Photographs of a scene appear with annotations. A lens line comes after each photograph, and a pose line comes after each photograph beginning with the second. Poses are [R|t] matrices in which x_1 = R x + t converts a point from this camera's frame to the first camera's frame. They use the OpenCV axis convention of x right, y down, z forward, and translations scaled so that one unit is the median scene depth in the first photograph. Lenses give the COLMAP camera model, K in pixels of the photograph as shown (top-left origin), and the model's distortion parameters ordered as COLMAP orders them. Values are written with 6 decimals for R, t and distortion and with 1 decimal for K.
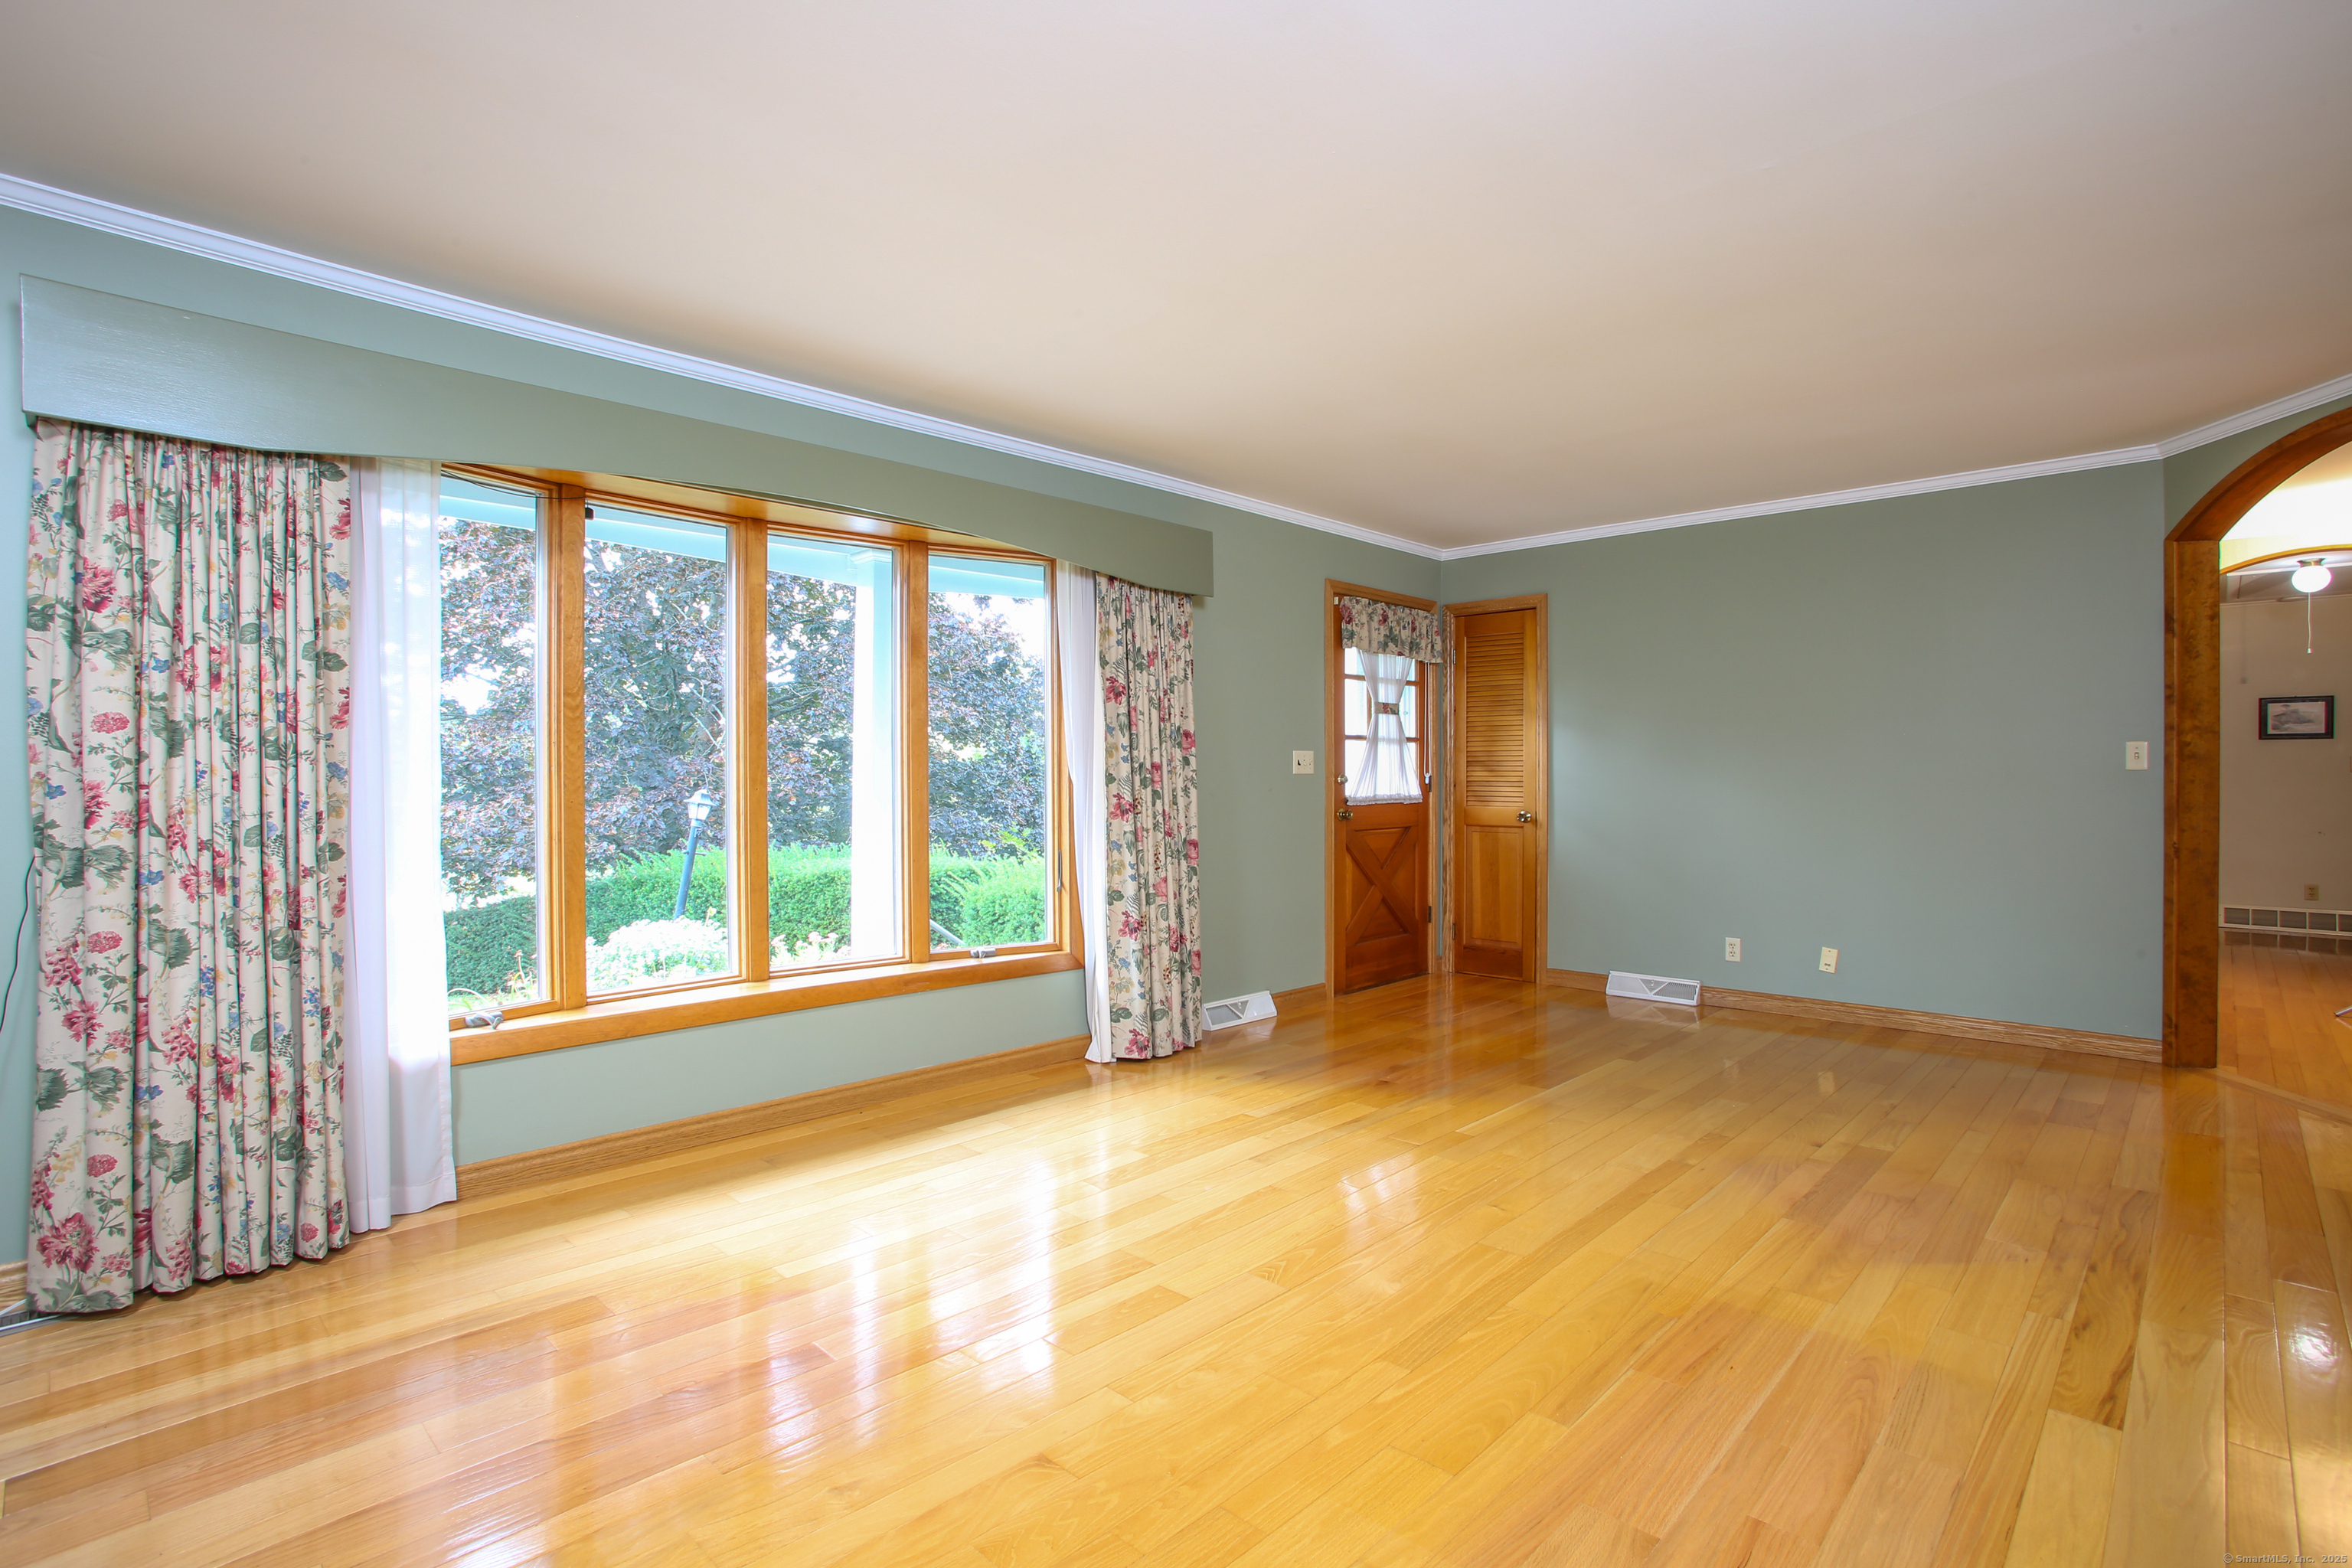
lens RADIAL K [[1135.1, 0, 1176.0], [0, 1135.1, 784.0], [0, 0, 1]] dist [-0.040289, -0.000332]
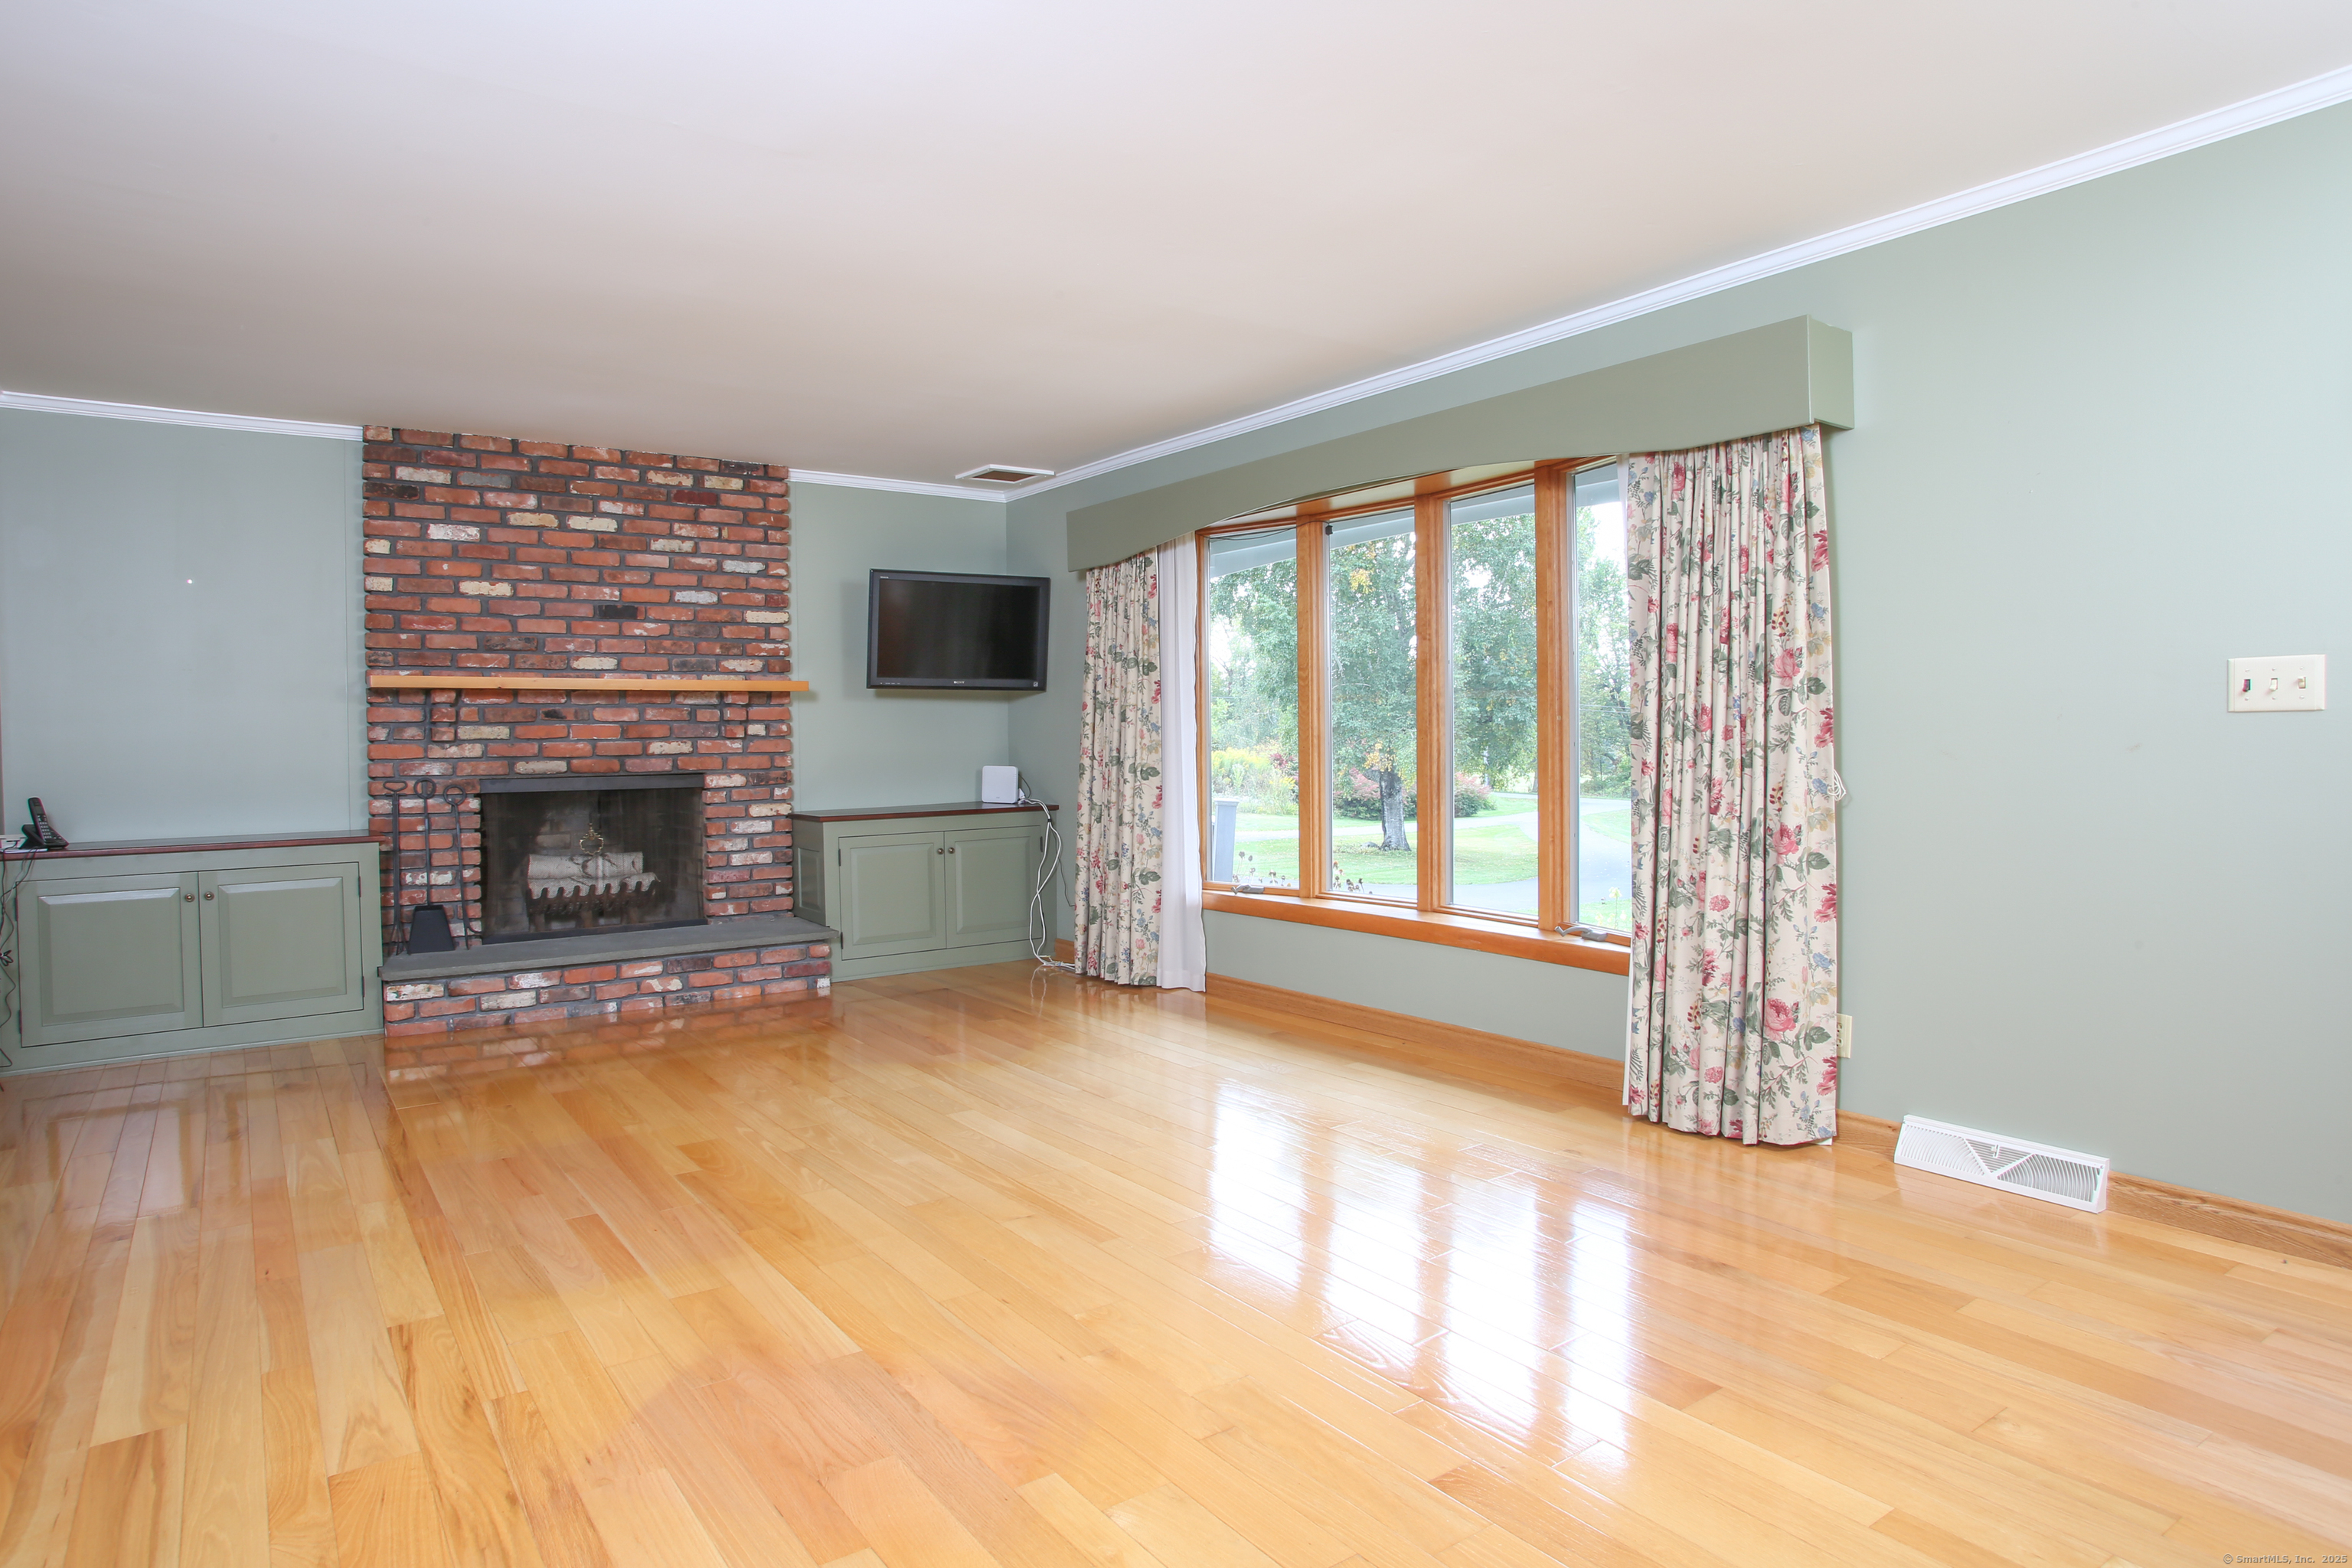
lens RADIAL K [[1363.1, 0, 1176.0], [0, 1363.1, 784.0], [0, 0, 1]] dist [-0.103659, 0.000684]
pose [[-0.189761, 0.036684, -0.981145, 1.287437], [0.006166, 0.999327, 0.036171, 0.000042], [0.981811, 0.000814, -0.189859, 1.321142]]
